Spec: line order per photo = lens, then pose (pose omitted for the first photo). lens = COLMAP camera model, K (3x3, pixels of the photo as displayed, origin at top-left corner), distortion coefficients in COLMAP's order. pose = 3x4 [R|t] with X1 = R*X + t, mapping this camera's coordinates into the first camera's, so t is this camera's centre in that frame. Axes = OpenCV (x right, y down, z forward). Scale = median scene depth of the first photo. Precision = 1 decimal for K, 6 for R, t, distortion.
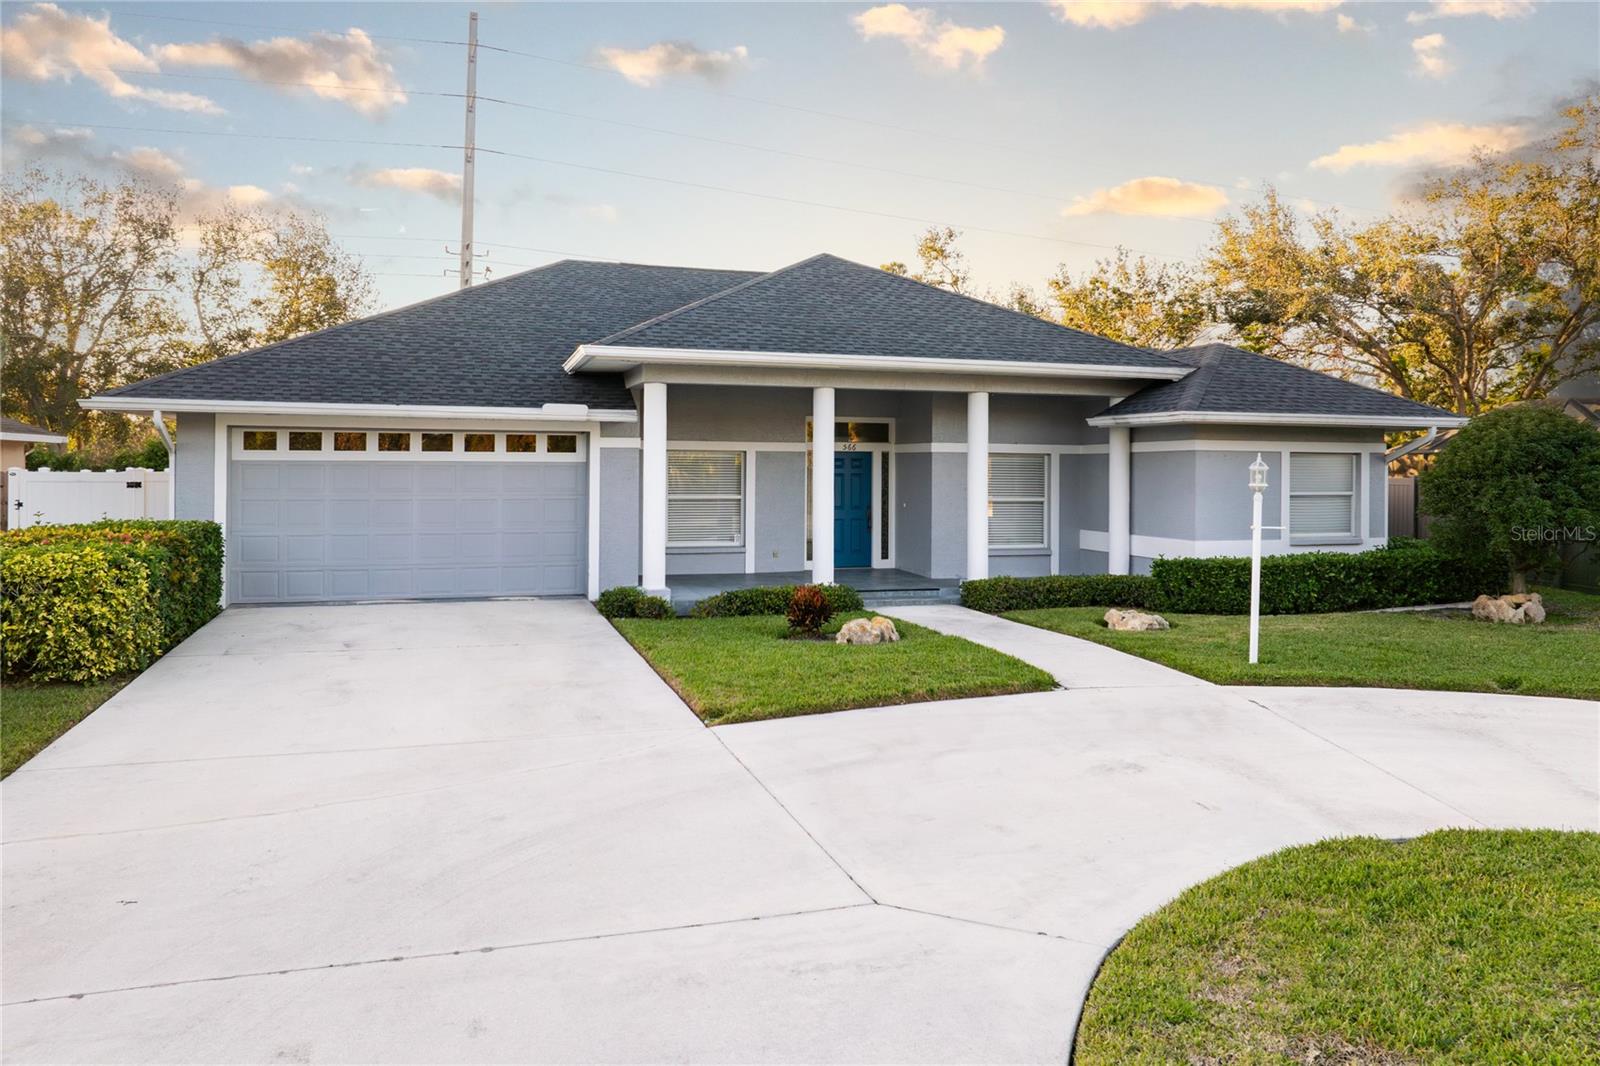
lens RADIAL K [[1123.9, 0, 798.0], [0, 1123.9, 461.6], [0, 0, 1]] dist [-0.032941, -0.003460]
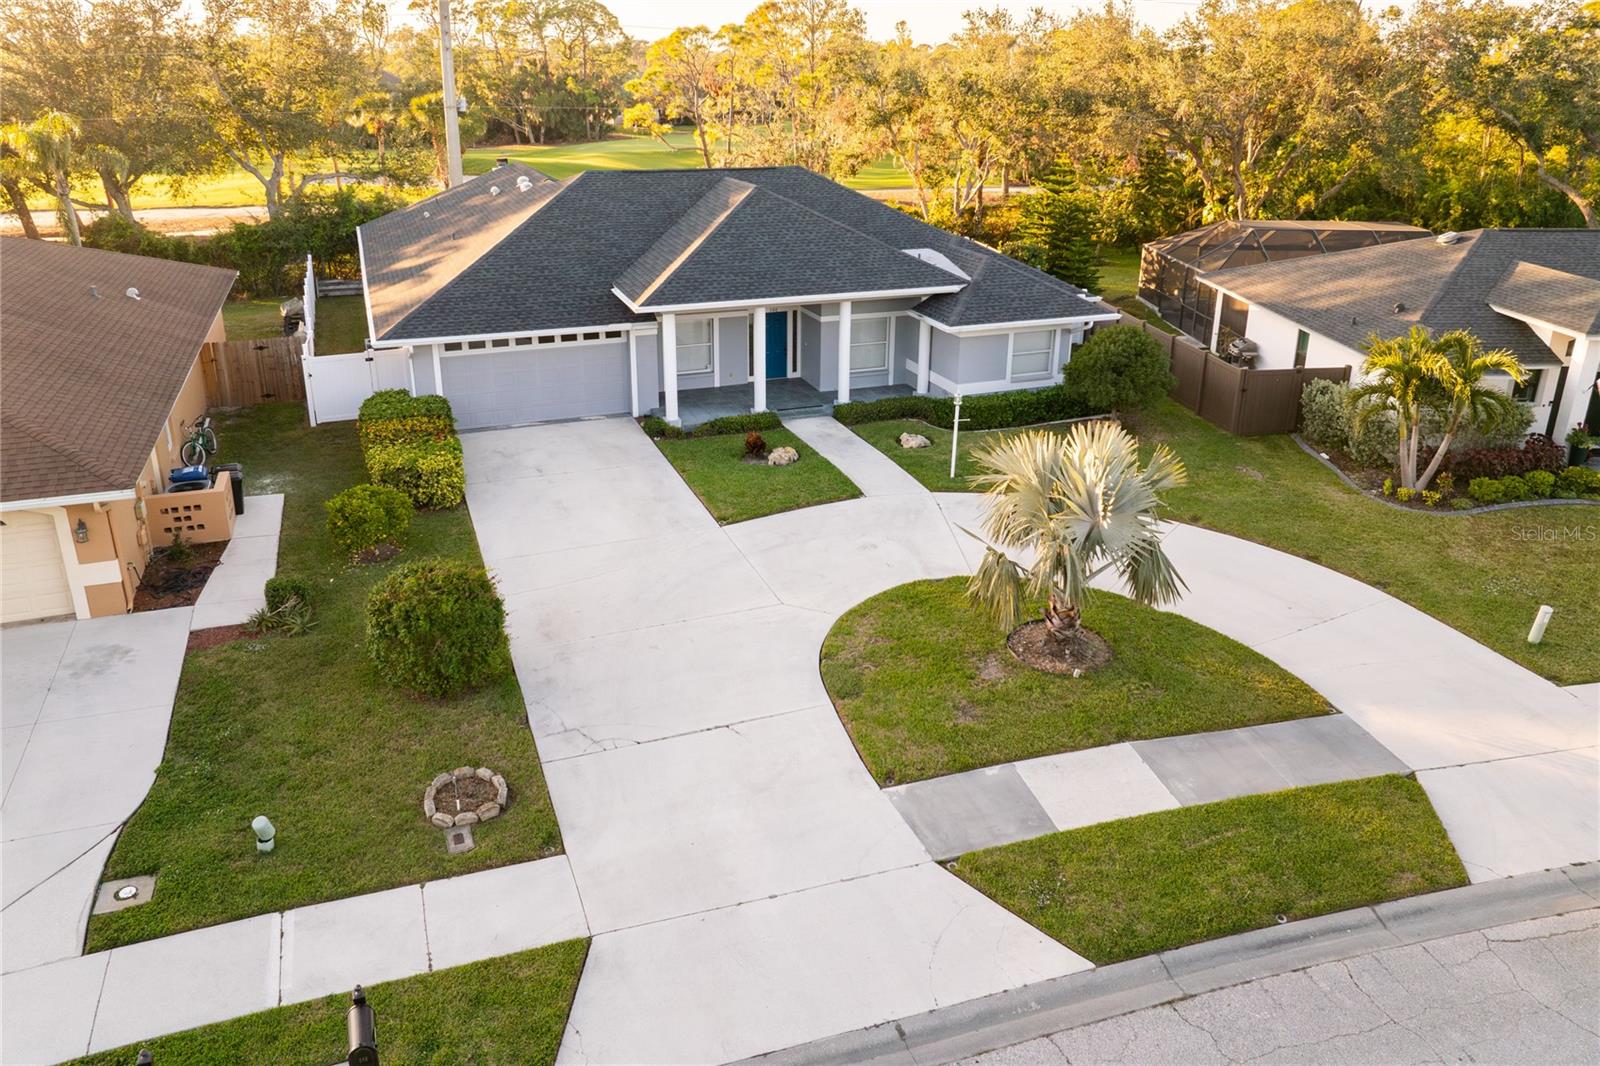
lens RADIAL K [[1123.9, 0, 801.8], [0, 1123.9, 459.1], [0, 0, 1]] dist [-0.032941, -0.003460]
pose [[0.997468, -0.021373, 0.067831, -0.038594], [-0.002990, 0.940326, 0.340263, -0.465186], [-0.071055, -0.339604, 0.937881, -0.819295]]
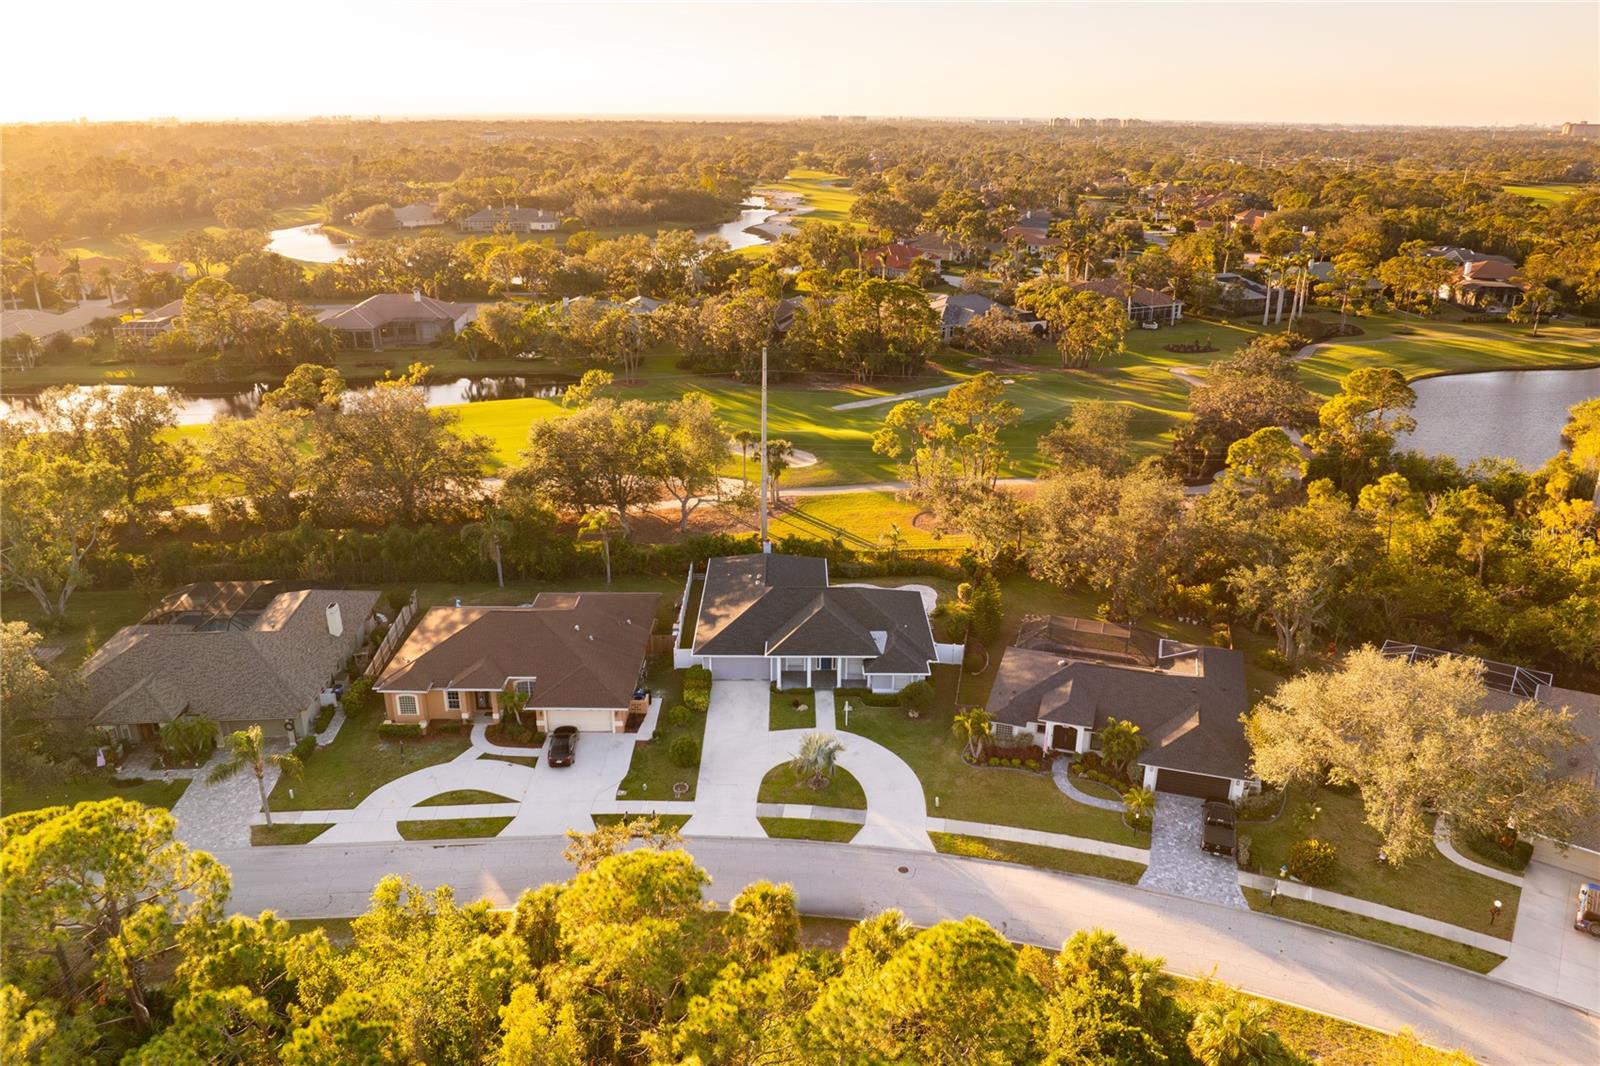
lens RADIAL K [[1123.9, 0, 808.9], [0, 1123.9, 538.1], [0, 0, 1]] dist [-0.032941, -0.003460]
pose [[0.957308, 0.102220, -0.270393, 1.521970], [0.002954, 0.931882, 0.362750, -2.723623], [0.289055, -0.348063, 0.891796, -3.912354]]
